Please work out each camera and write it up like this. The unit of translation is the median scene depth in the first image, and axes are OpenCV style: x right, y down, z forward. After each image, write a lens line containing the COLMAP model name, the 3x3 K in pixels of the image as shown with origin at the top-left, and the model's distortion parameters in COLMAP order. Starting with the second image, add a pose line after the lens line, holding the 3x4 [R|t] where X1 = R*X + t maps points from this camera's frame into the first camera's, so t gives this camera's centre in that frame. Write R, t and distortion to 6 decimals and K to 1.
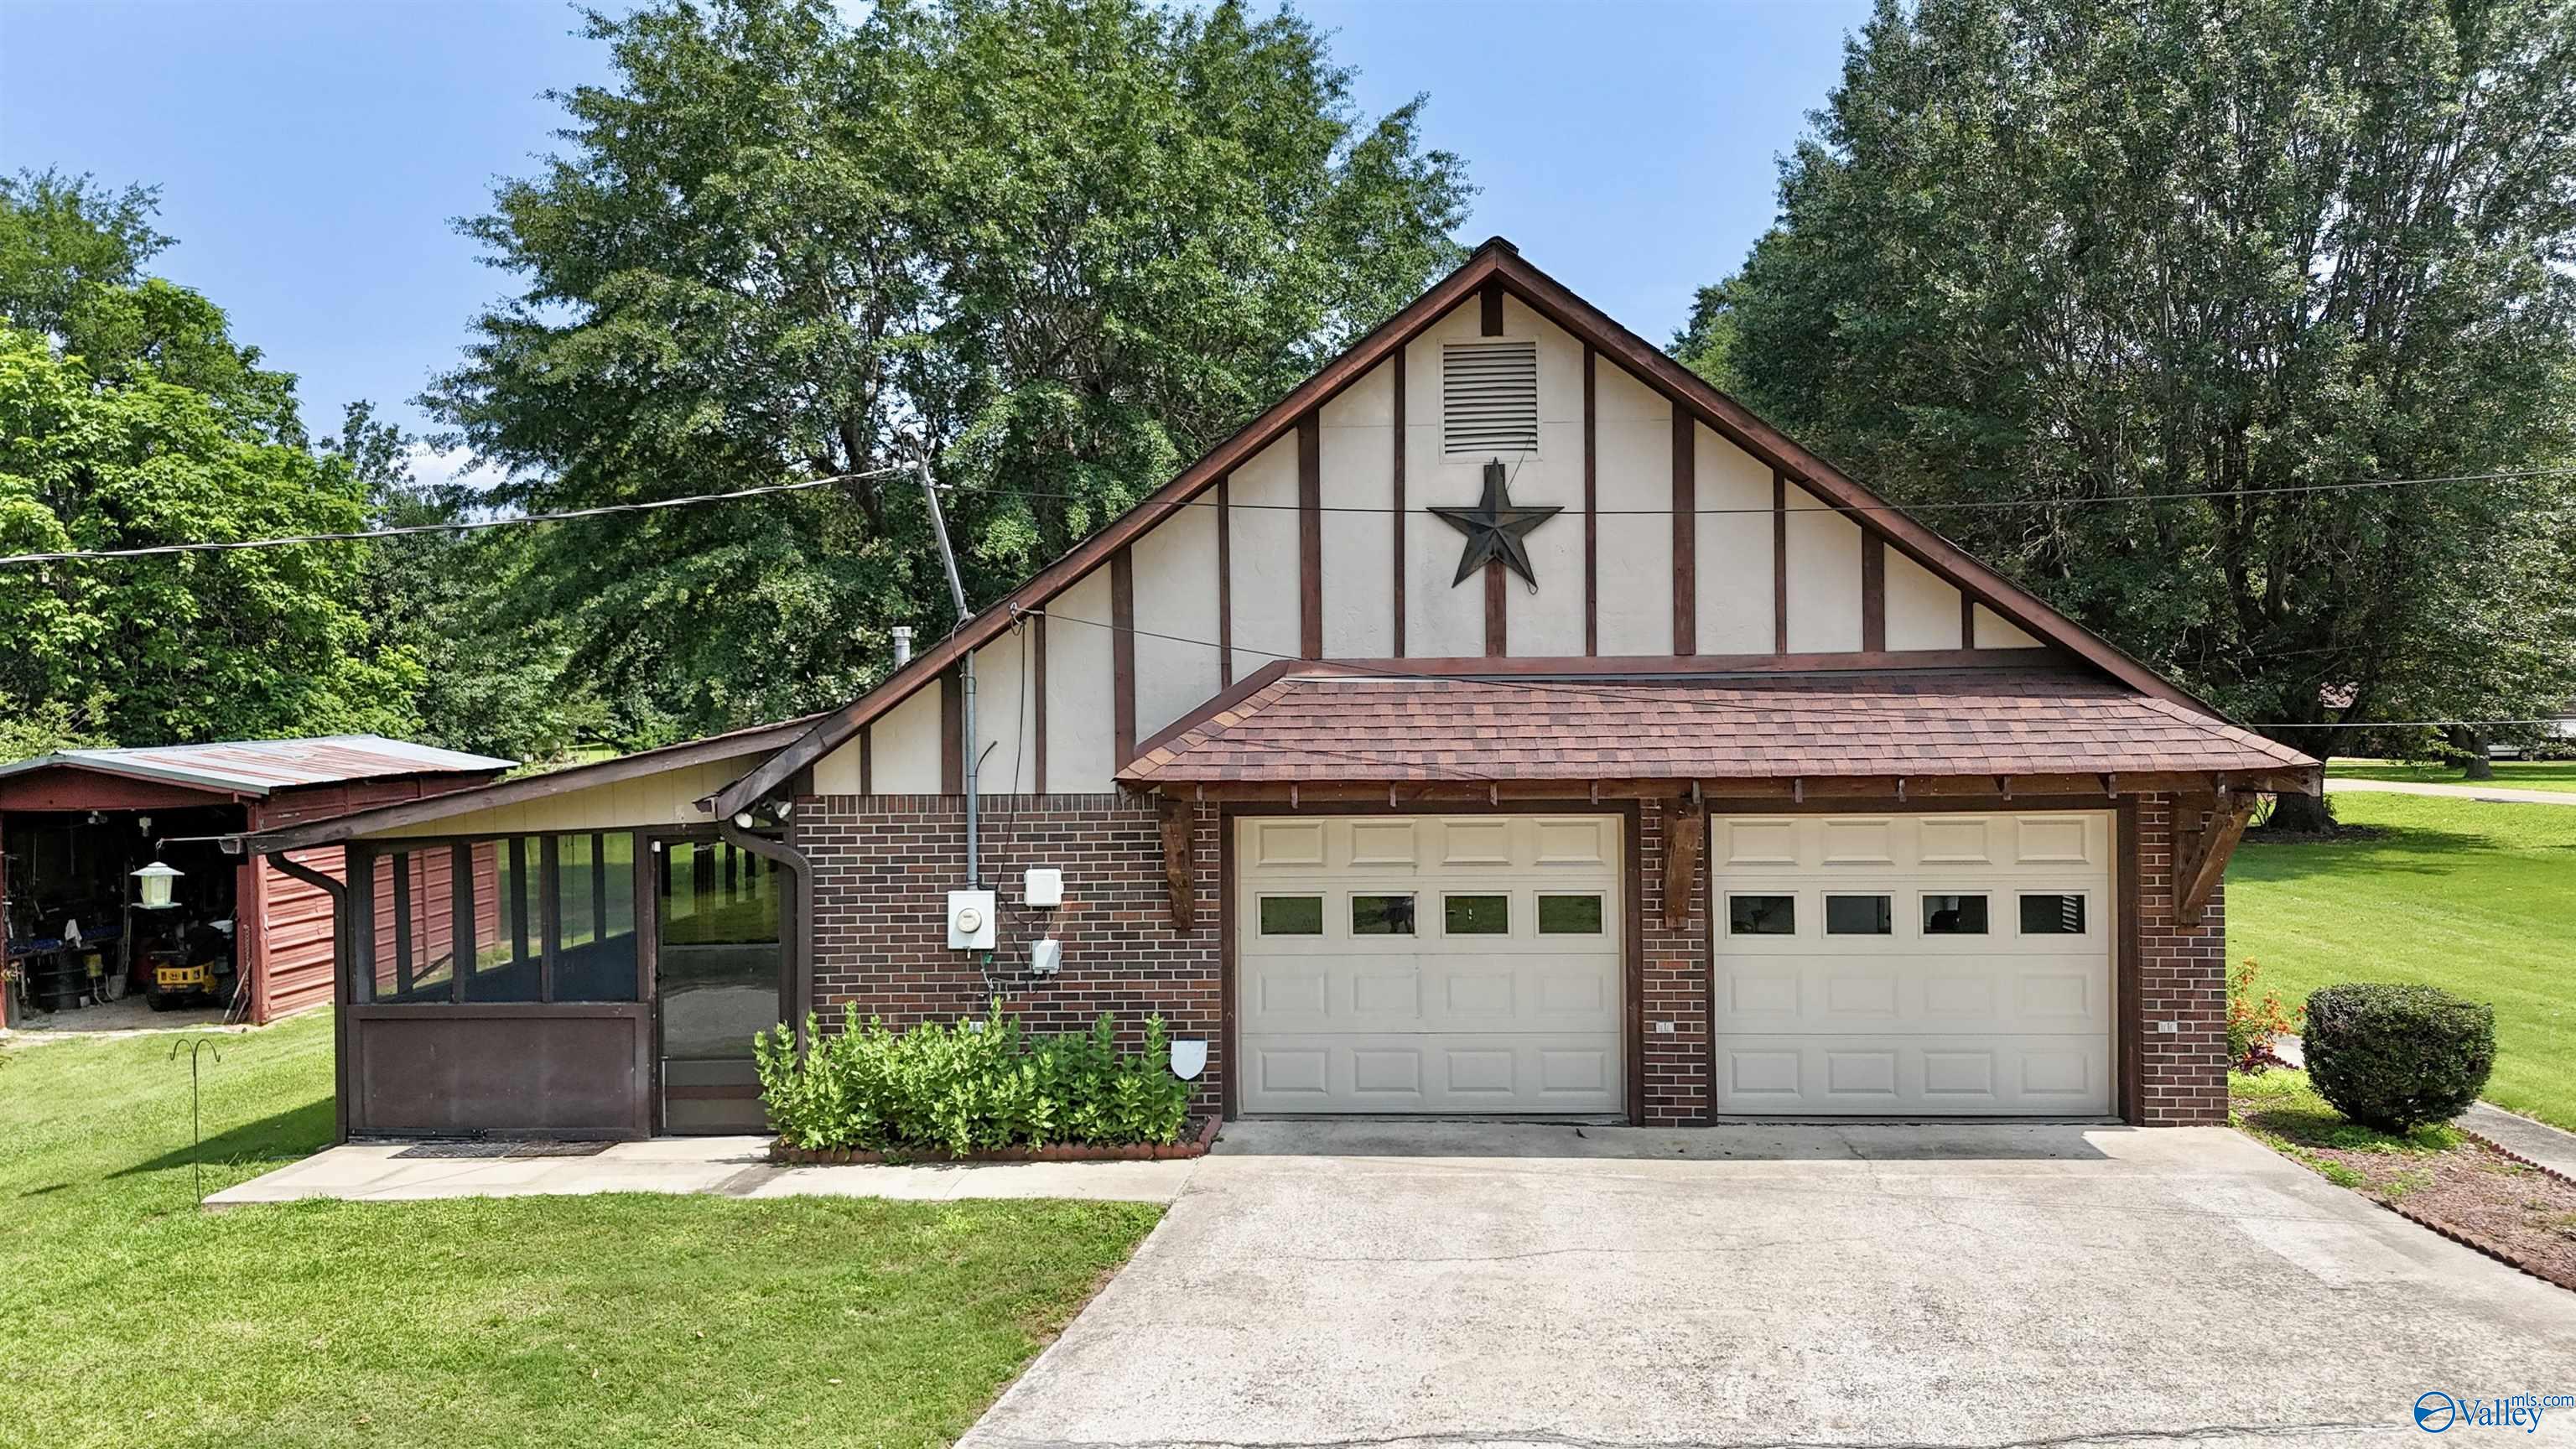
lens RADIAL K [[1900.7, 0, 1301.6], [0, 1900.7, 719.8], [0, 0, 1]] dist [0.076169, -0.084213]
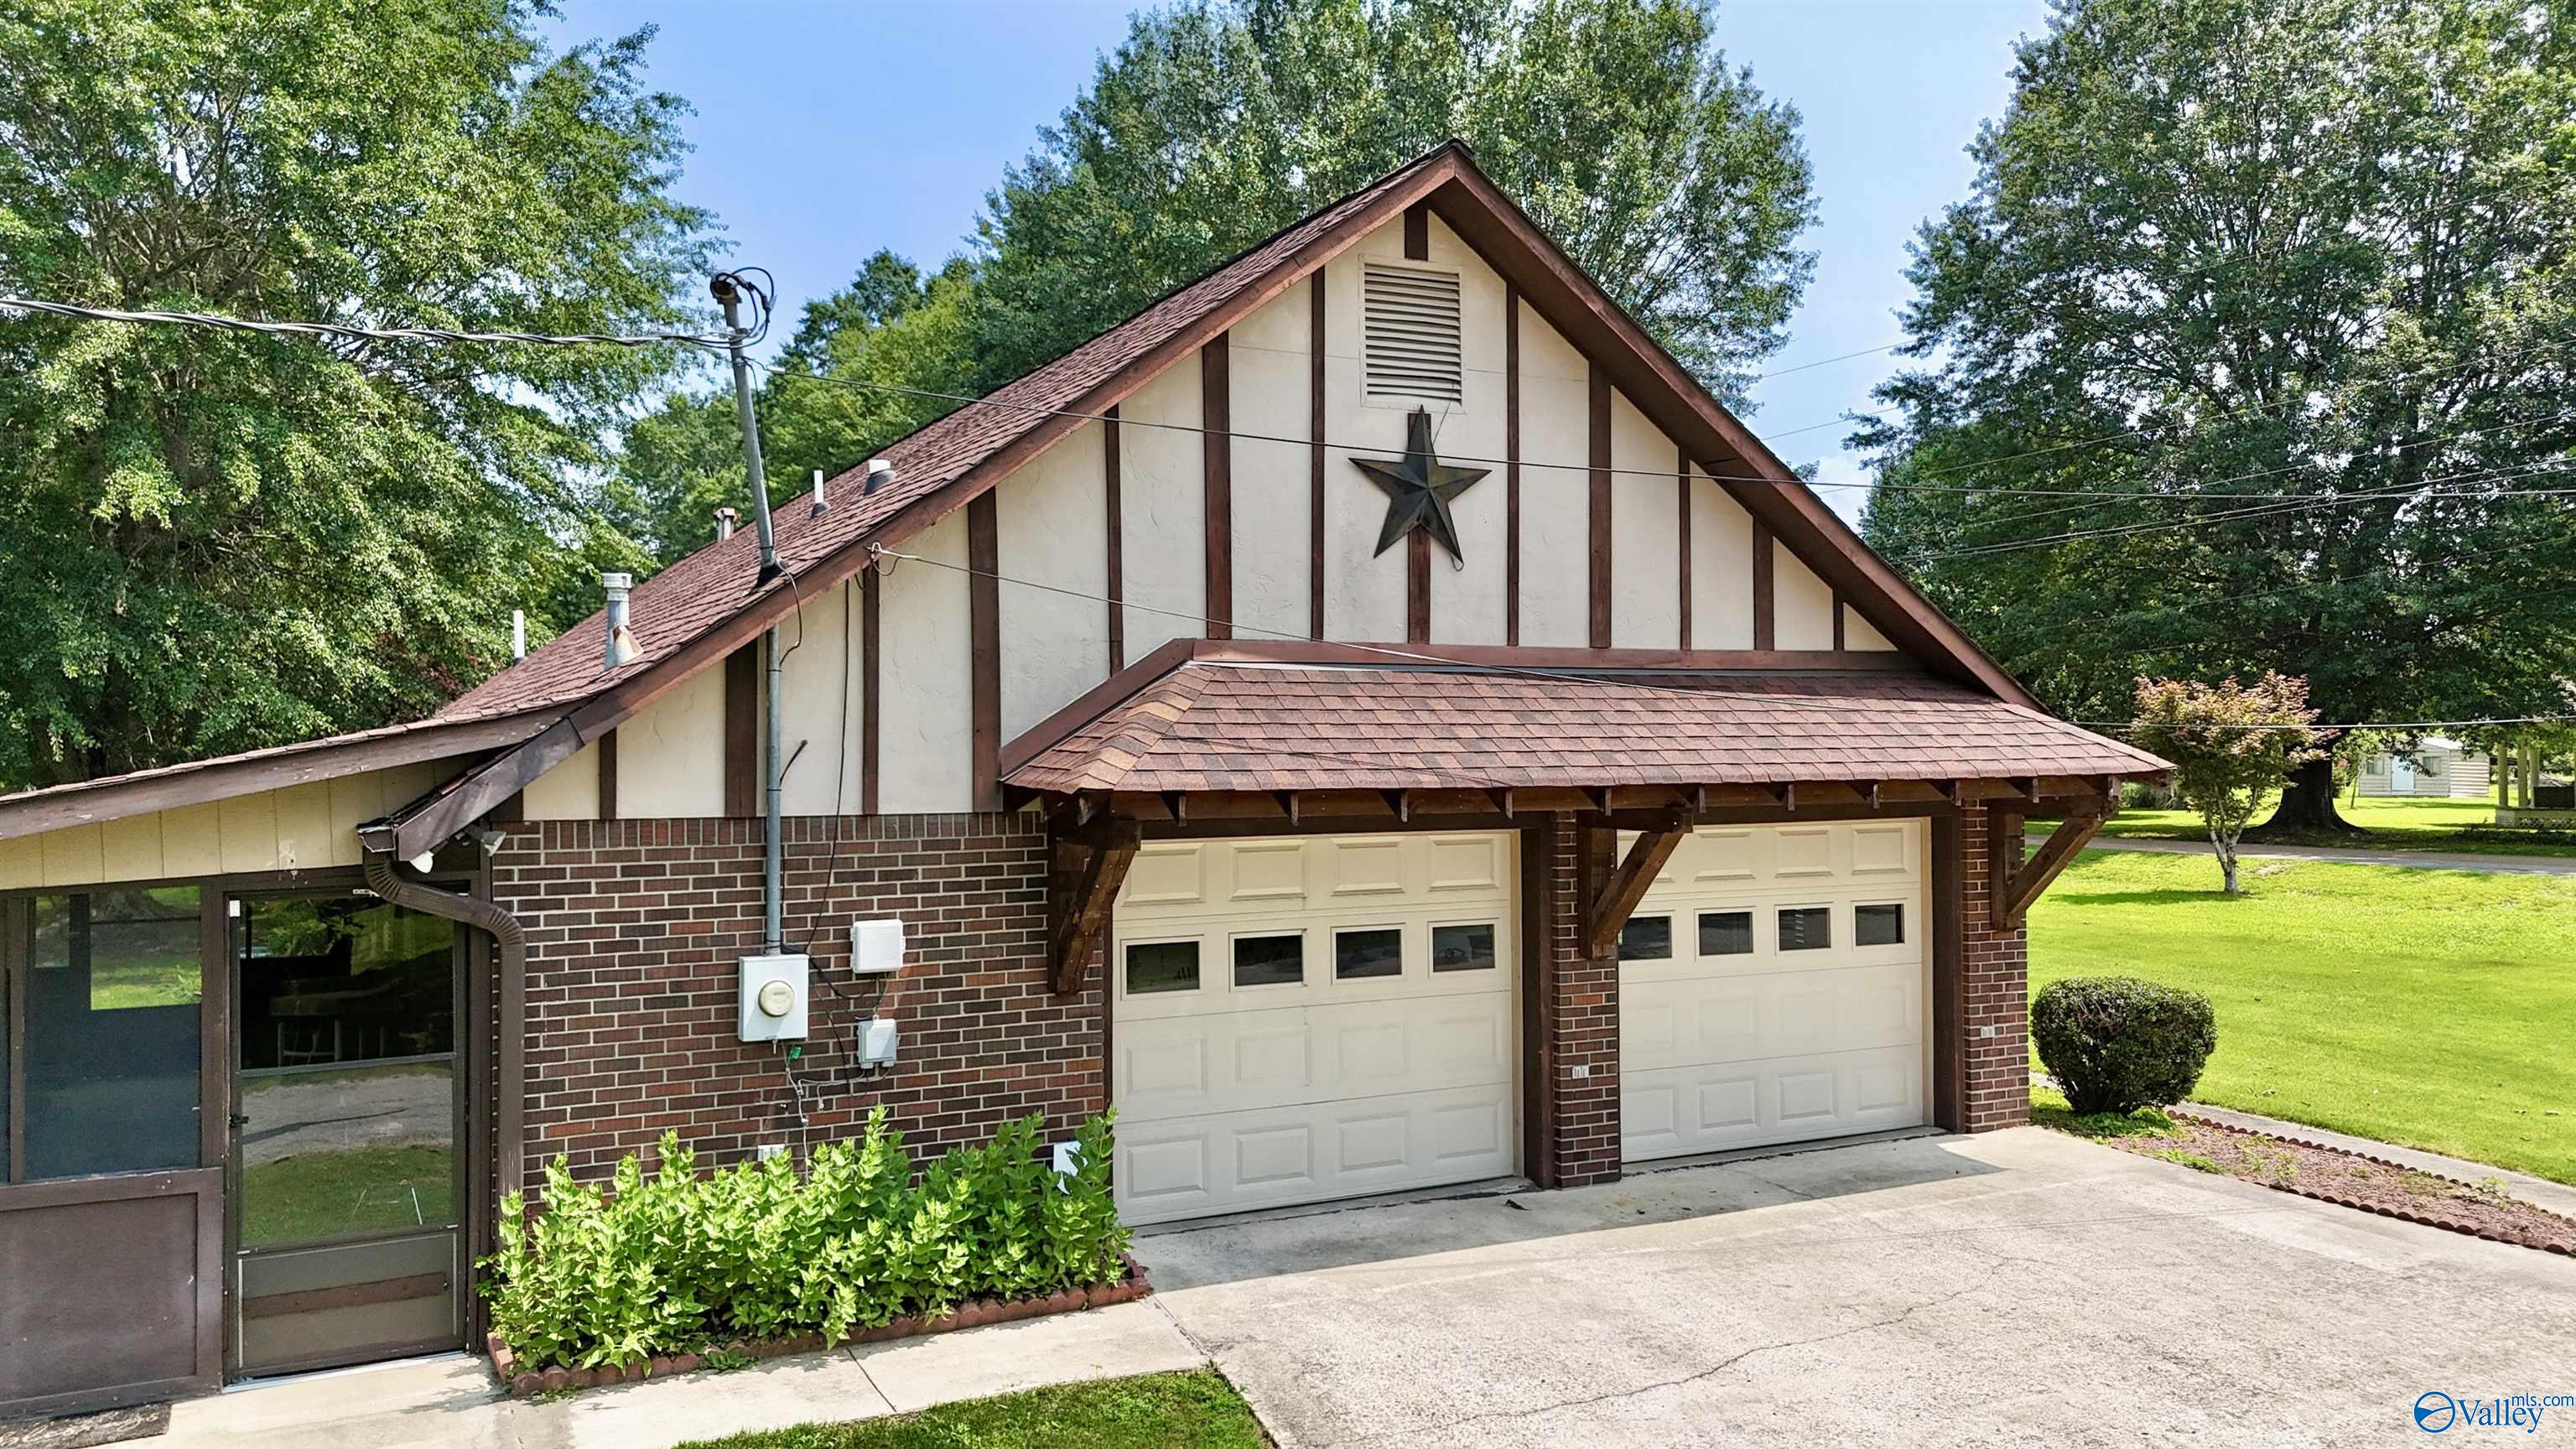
lens RADIAL K [[1900.7, 0, 1301.6], [0, 1900.7, 719.8], [0, 0, 1]] dist [0.076169, -0.084213]
pose [[0.867649, 0.012437, 0.497022, -0.357141], [-0.003408, 0.999812, -0.019069, 0.016605], [-0.497166, 0.014851, 0.867528, 0.300483]]
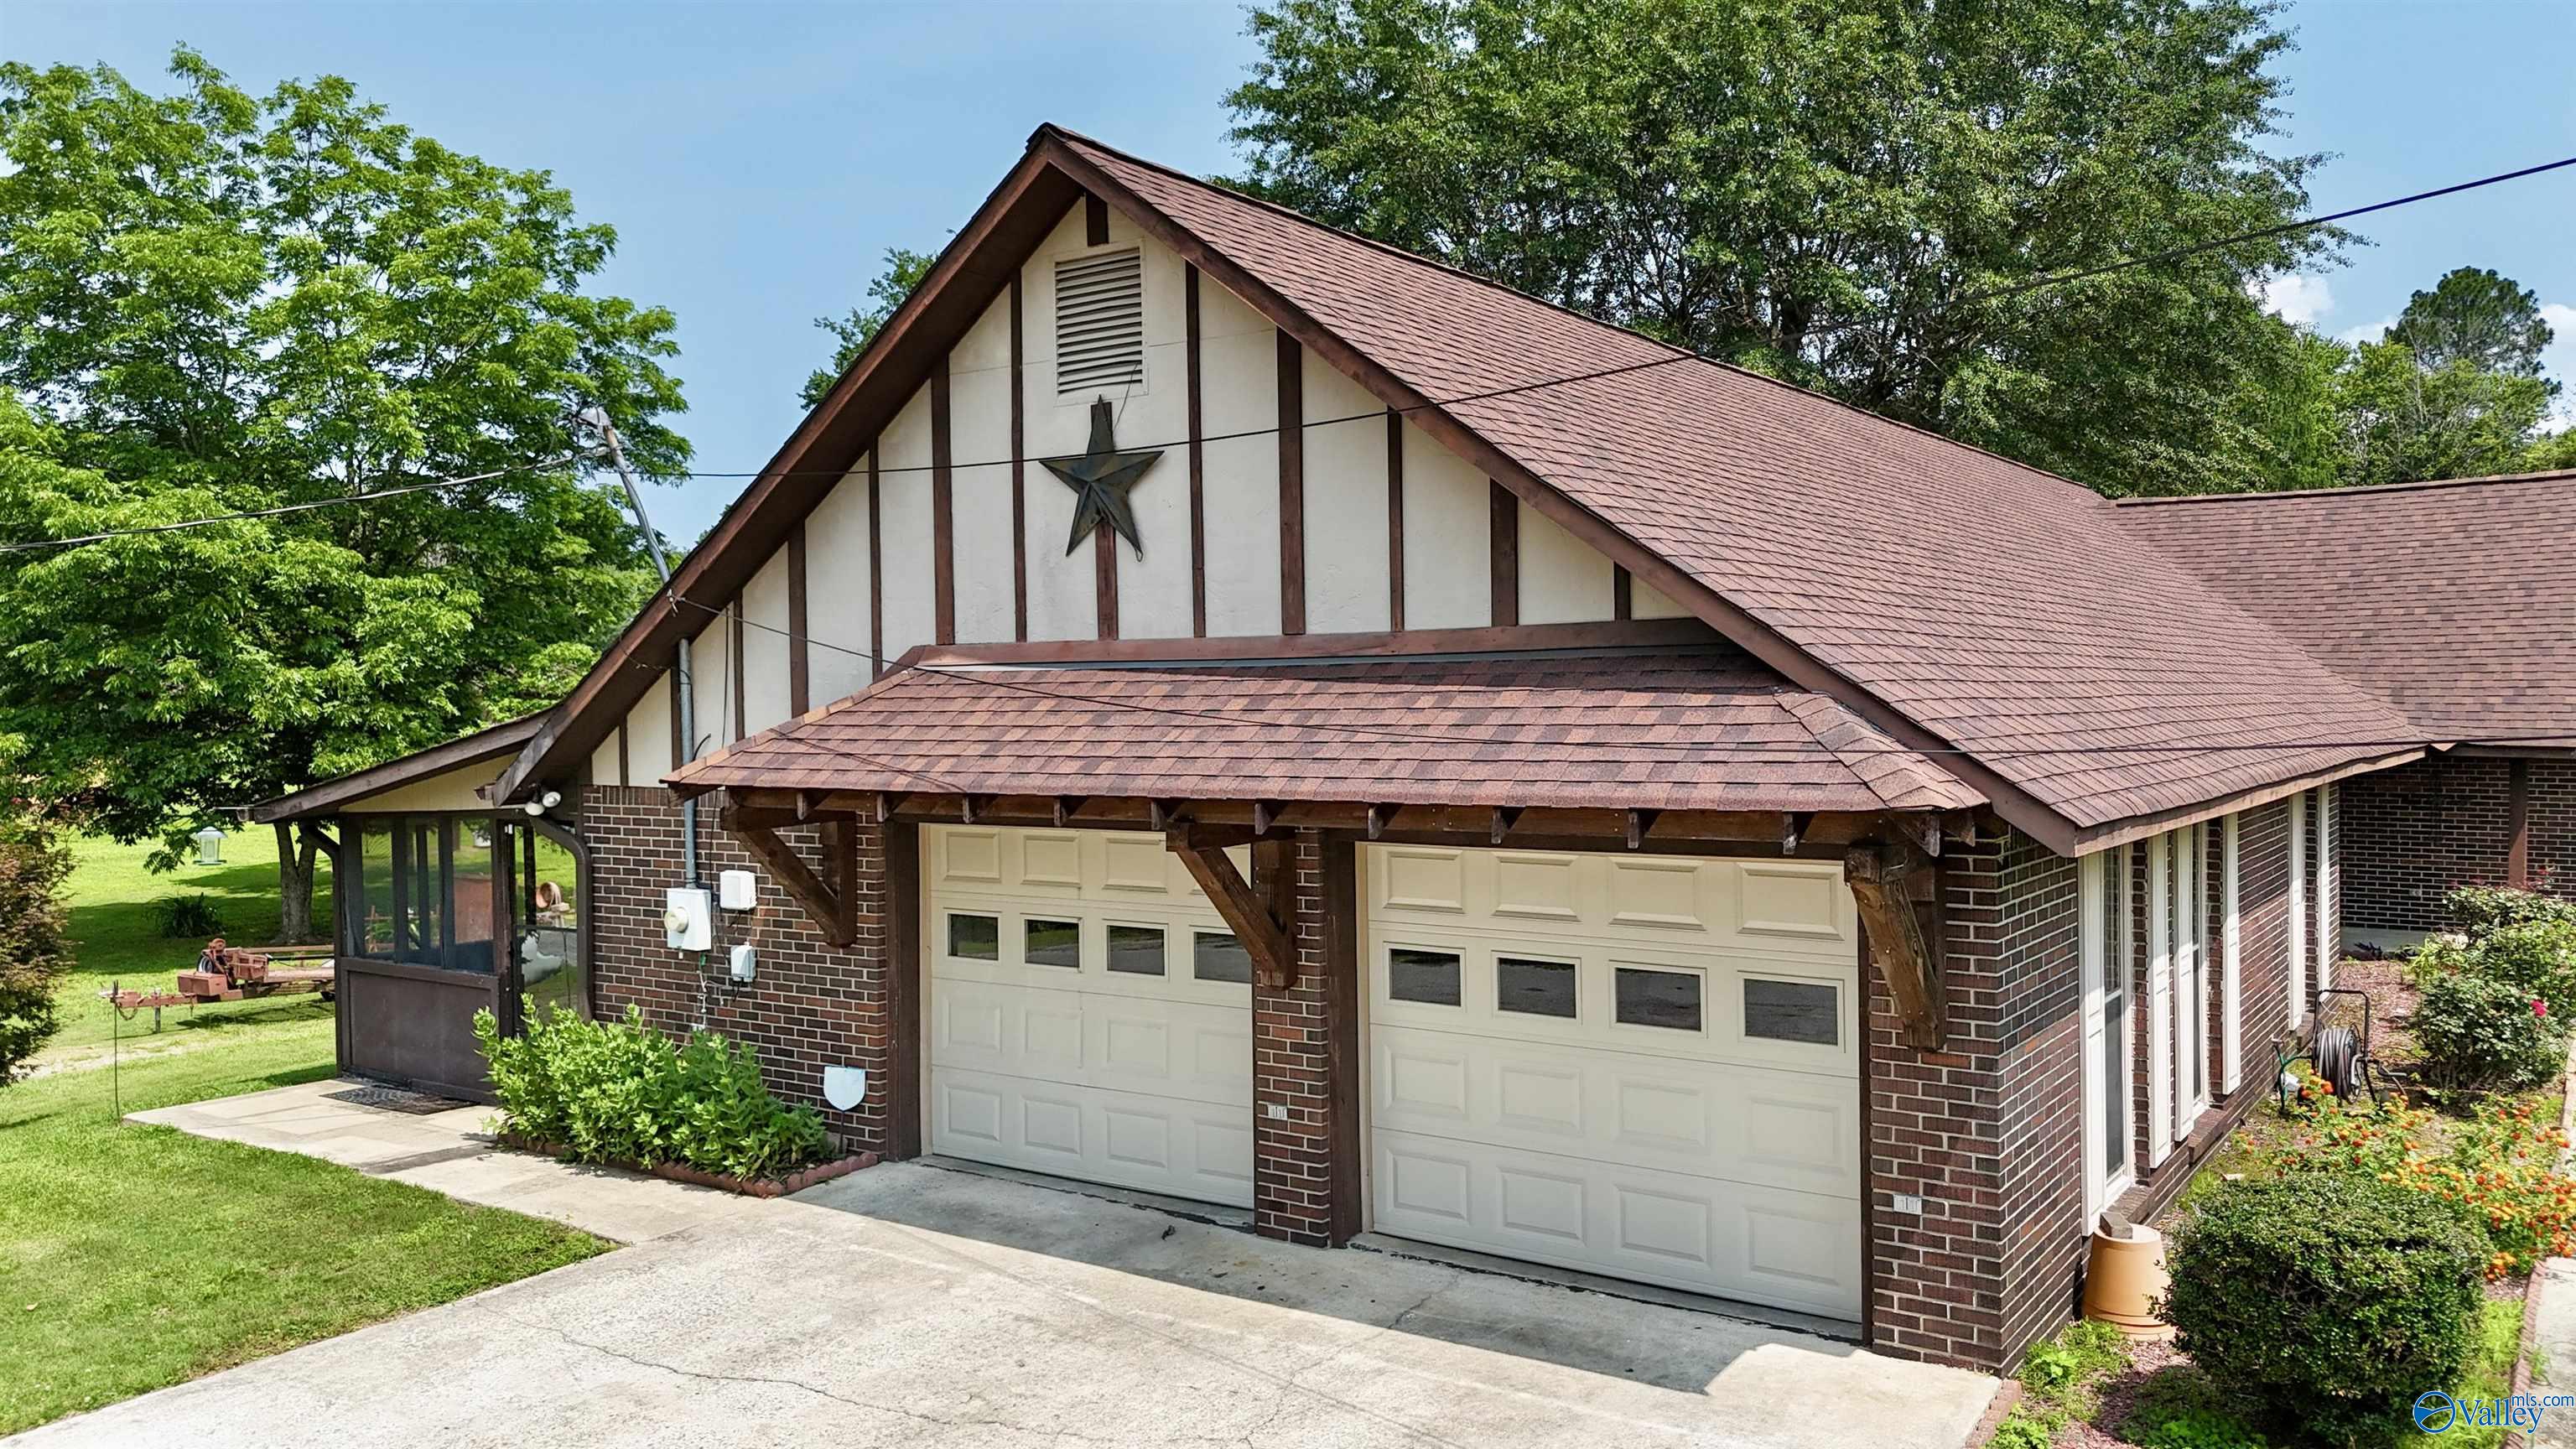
lens RADIAL K [[1900.7, 0, 1301.6], [0, 1900.7, 719.8], [0, 0, 1]] dist [0.076169, -0.084213]
pose [[0.845821, 0.008774, -0.533394, 0.609953], [0.004288, 0.999721, 0.023244, -0.017138], [0.533449, -0.021948, 0.845547, 0.349986]]
